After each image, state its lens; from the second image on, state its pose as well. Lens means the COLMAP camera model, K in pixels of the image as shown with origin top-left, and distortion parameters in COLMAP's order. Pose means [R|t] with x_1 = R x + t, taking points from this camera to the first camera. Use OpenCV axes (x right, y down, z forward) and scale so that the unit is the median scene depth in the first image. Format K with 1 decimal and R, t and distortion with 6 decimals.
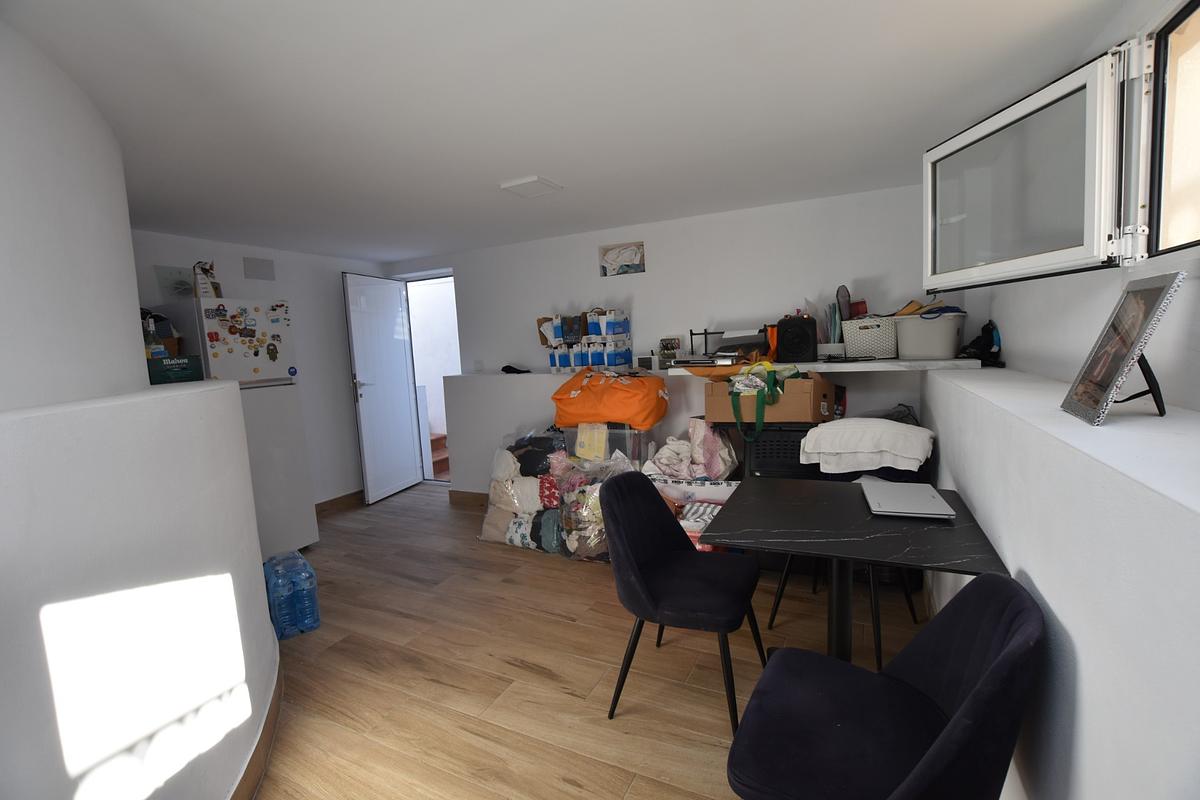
lens RADIAL K [[532.4, 0, 603.2], [0, 532.4, 392.0], [0, 0, 1]] dist [-0.014515, 0.000642]
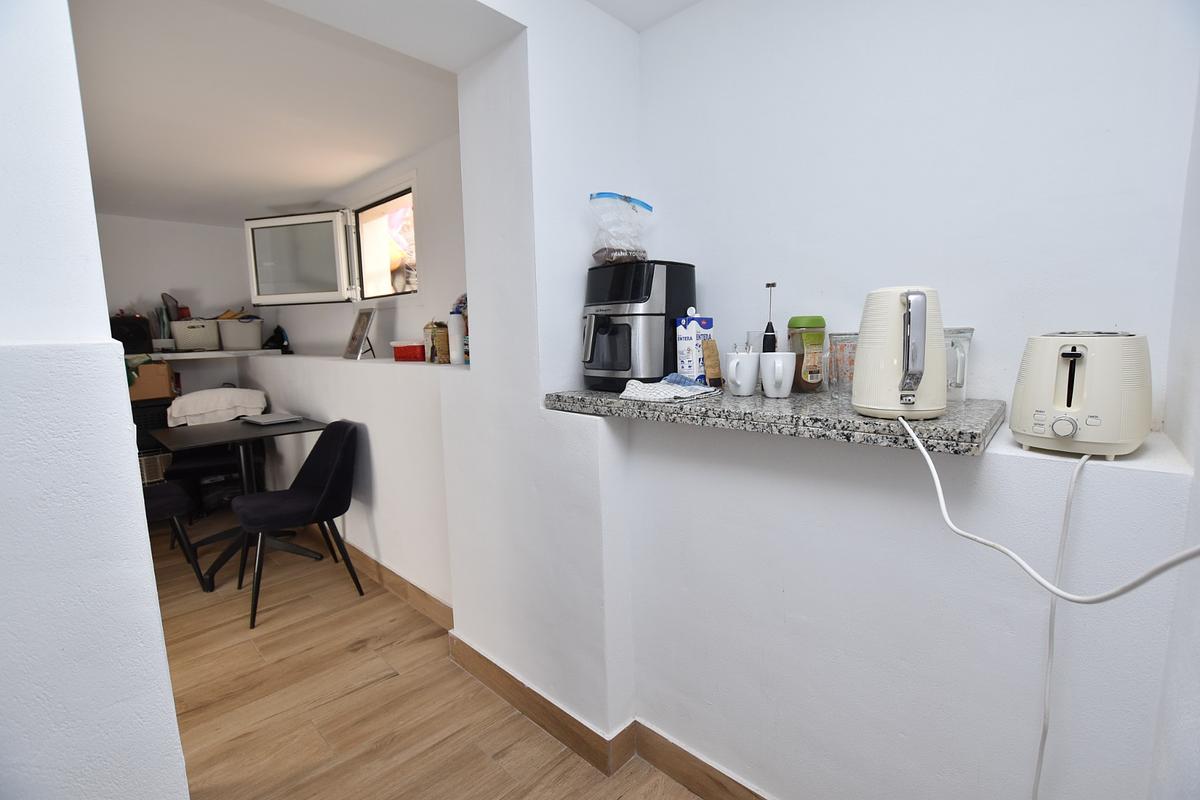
lens RADIAL K [[532.4, 0, 602.3], [0, 532.4, 396.7], [0, 0, 1]] dist [-0.014515, 0.000642]
pose [[0.298654, -0.077016, 0.951249, -0.524846], [0.092803, 0.994358, 0.051370, 0.088323], [-0.949839, 0.072937, 0.304116, -0.408664]]
